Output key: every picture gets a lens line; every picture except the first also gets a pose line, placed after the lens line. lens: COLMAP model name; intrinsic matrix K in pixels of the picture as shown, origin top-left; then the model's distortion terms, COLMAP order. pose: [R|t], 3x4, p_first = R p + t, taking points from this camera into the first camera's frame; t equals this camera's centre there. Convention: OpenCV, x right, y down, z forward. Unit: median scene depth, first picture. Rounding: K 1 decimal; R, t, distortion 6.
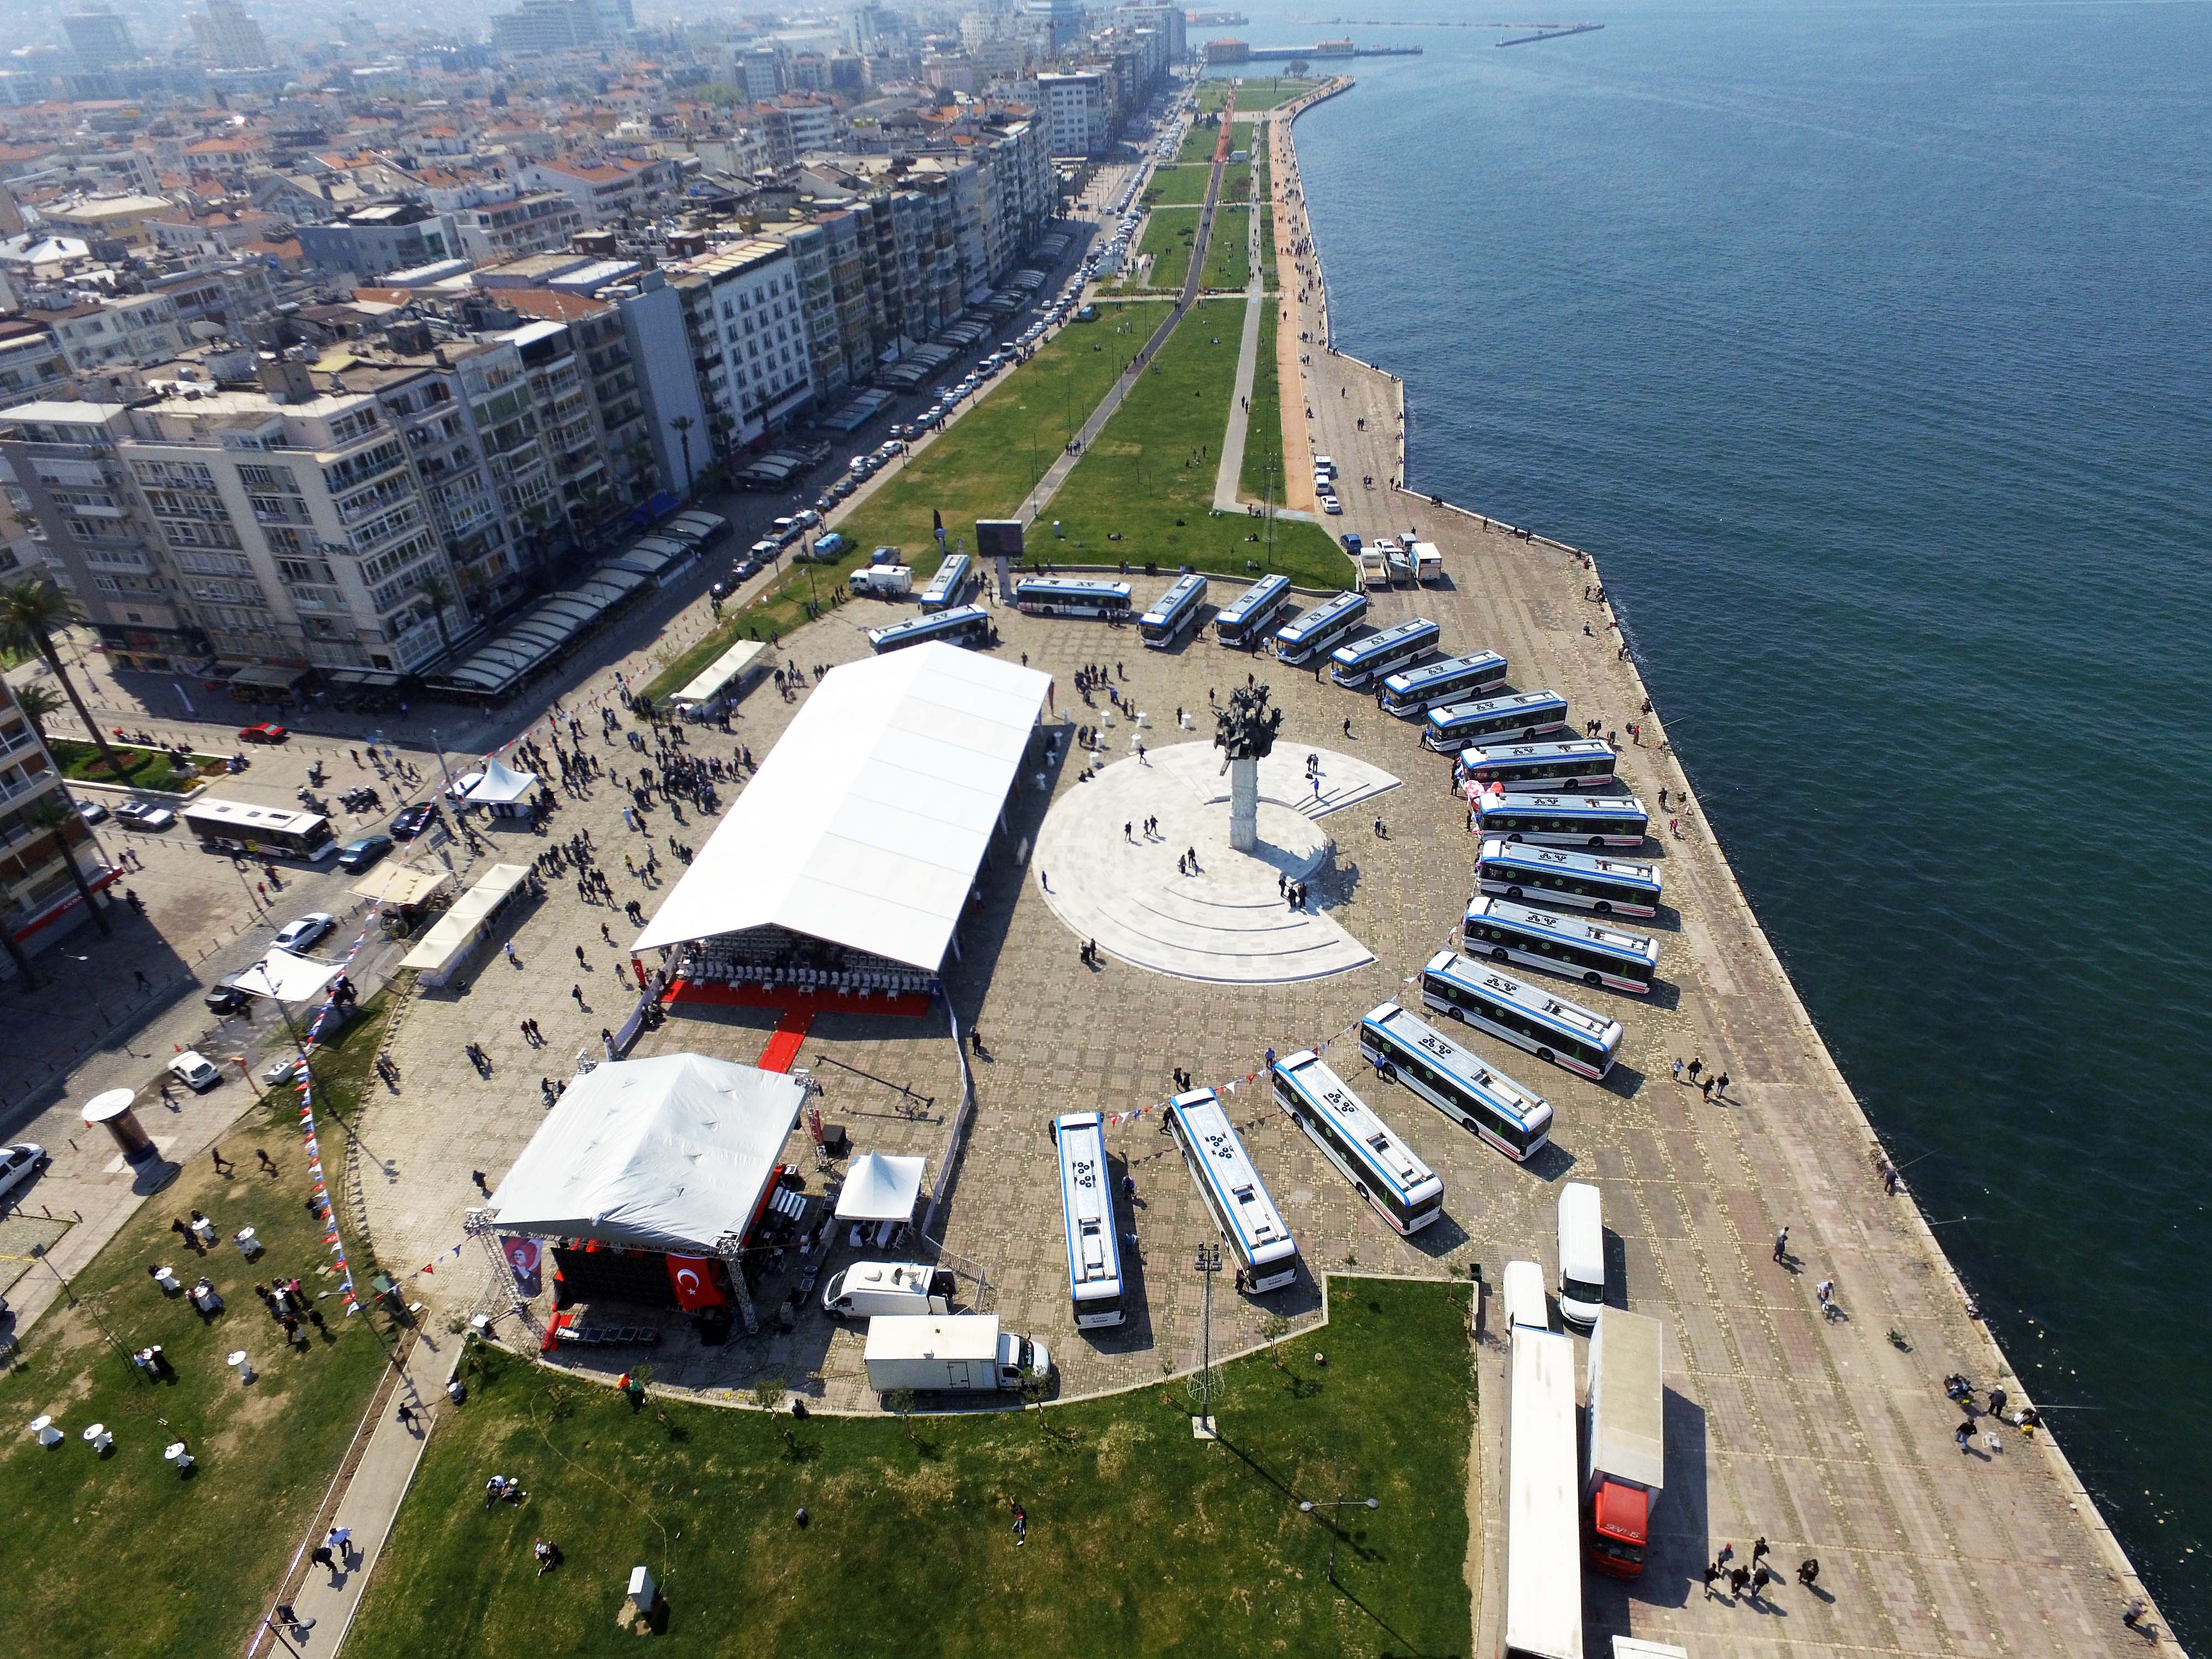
lens RADIAL K [[1289.0, 0, 1107.8], [0, 1289.0, 811.1], [0, 0, 1]] dist [-0.003246, 0.006468]
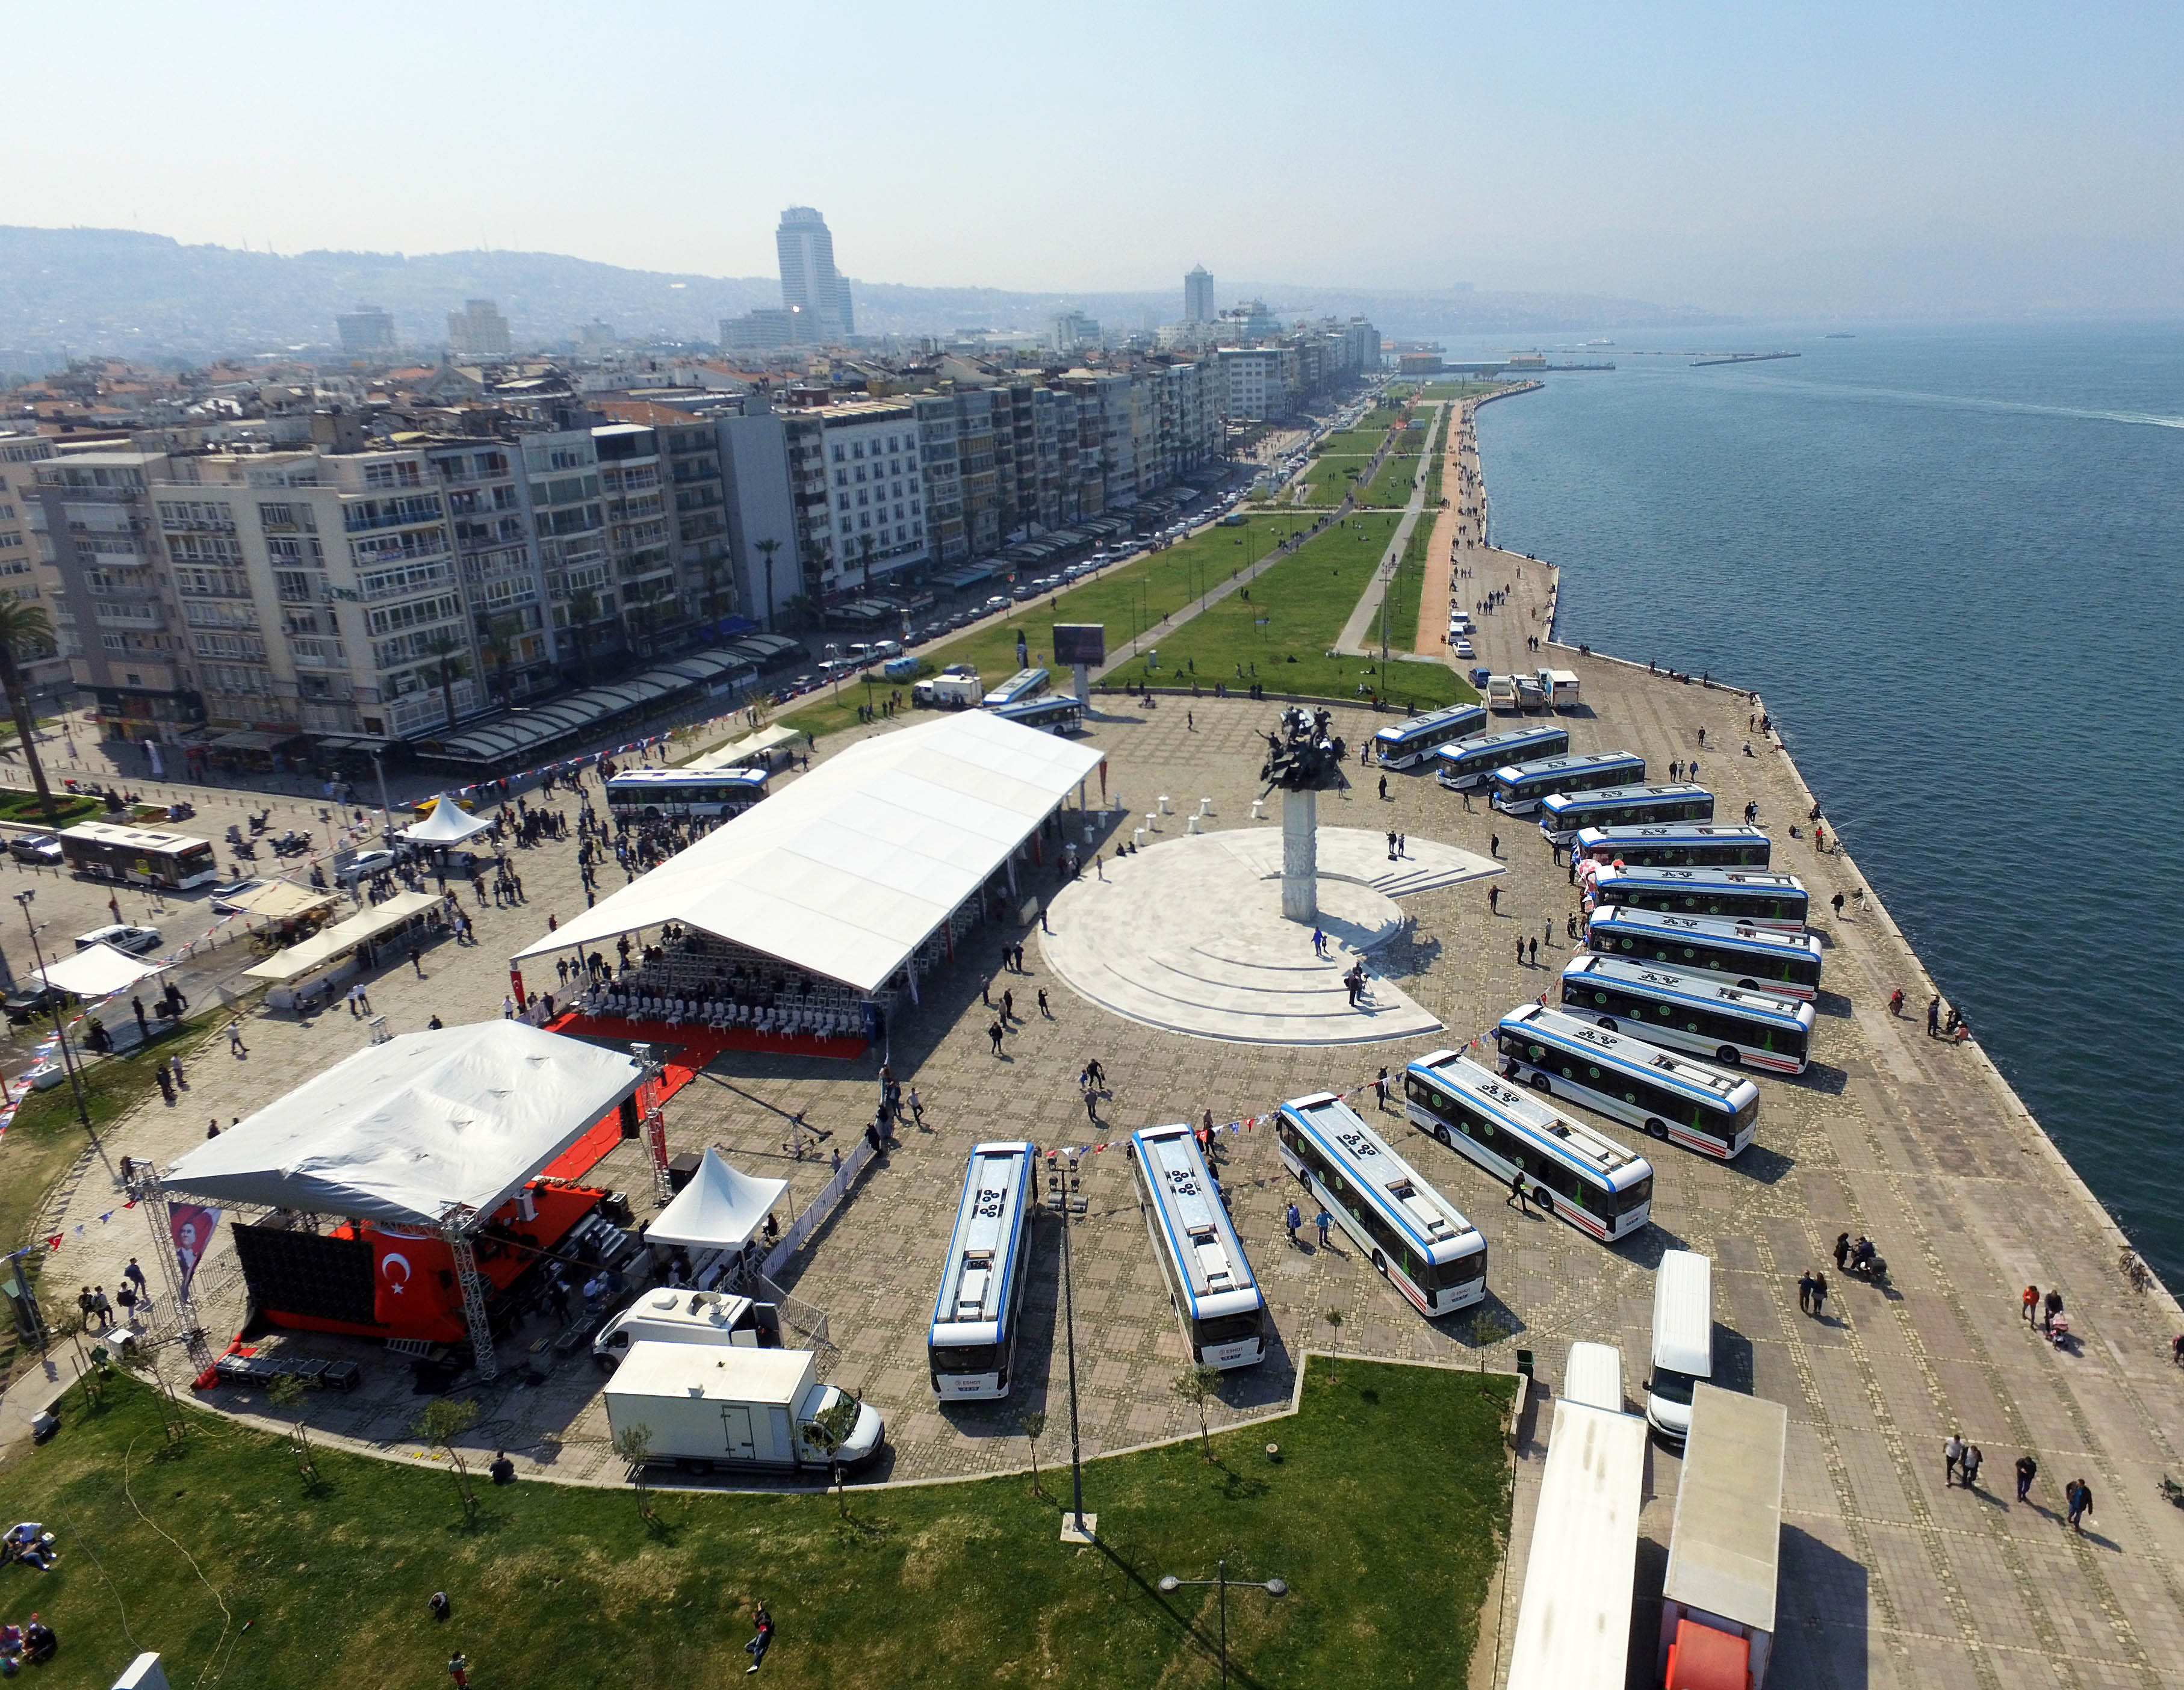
lens RADIAL K [[1397.9, 0, 1204.2], [0, 1397.9, 770.5], [0, 0, 1]] dist [-0.005992, 0.012534]
pose [[0.996857, 0.039973, -0.068397, 0.114314], [-0.056654, 0.963187, -0.262793, 0.192978], [0.055375, 0.265842, 0.962425, 0.144150]]
